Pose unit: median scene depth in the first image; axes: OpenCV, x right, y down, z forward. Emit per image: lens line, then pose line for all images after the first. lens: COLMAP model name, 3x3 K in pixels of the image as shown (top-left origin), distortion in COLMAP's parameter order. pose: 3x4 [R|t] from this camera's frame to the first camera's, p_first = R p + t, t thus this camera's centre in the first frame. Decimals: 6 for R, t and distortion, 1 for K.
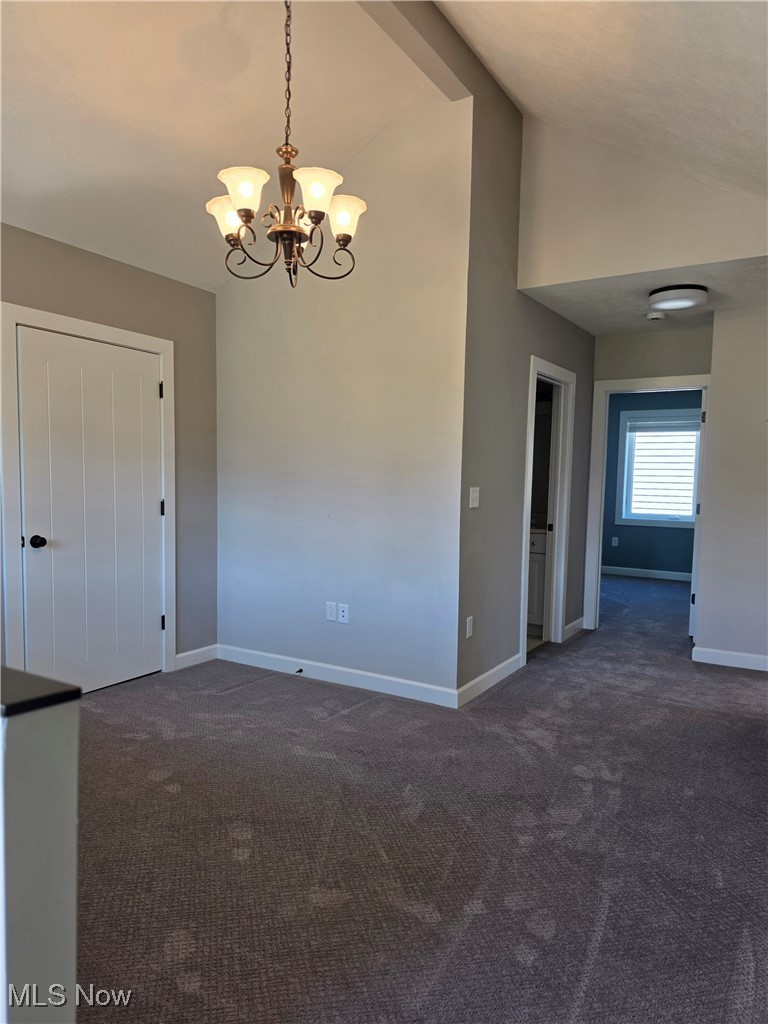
lens RADIAL K [[687.3, 0, 384.0], [0, 687.3, 512.0], [0, 0, 1]] dist [-0.001051, -0.006613]
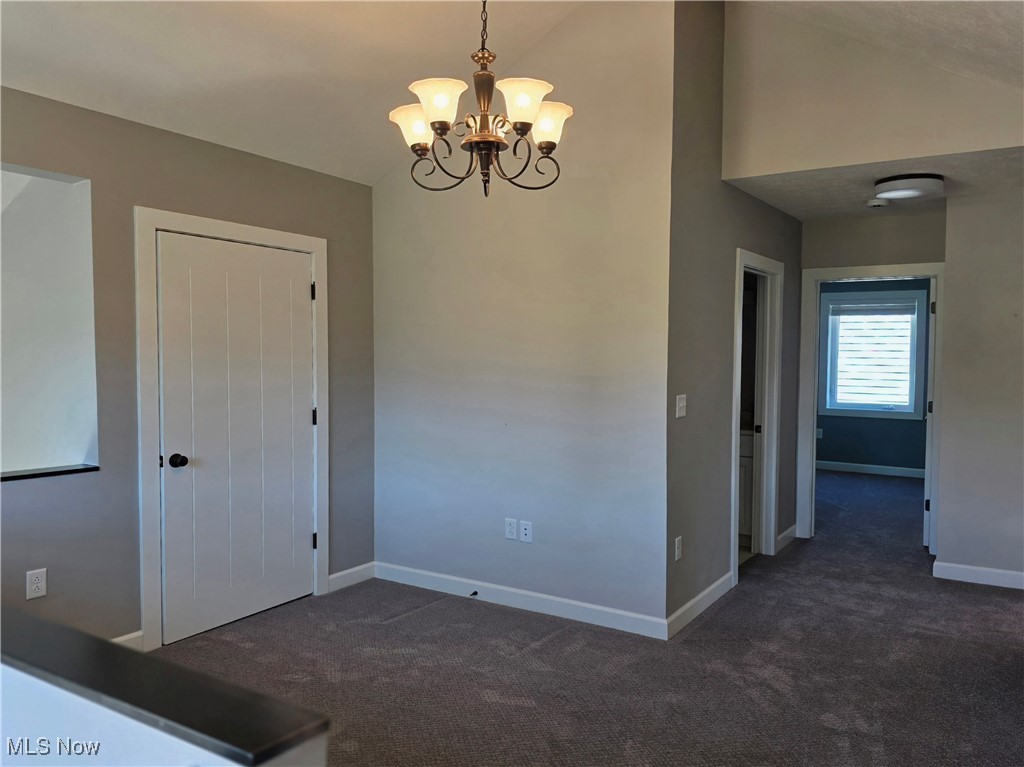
lens RADIAL K [[687.3, 0, 345.9], [0, 687.3, 214.1], [0, 0, 1]] dist [-0.001051, -0.006613]
pose [[0.998893, -0.046750, -0.005165, -0.281963], [0.046385, 0.997326, -0.056466, -0.235171], [0.007790, 0.056164, 0.998391, 0.085787]]
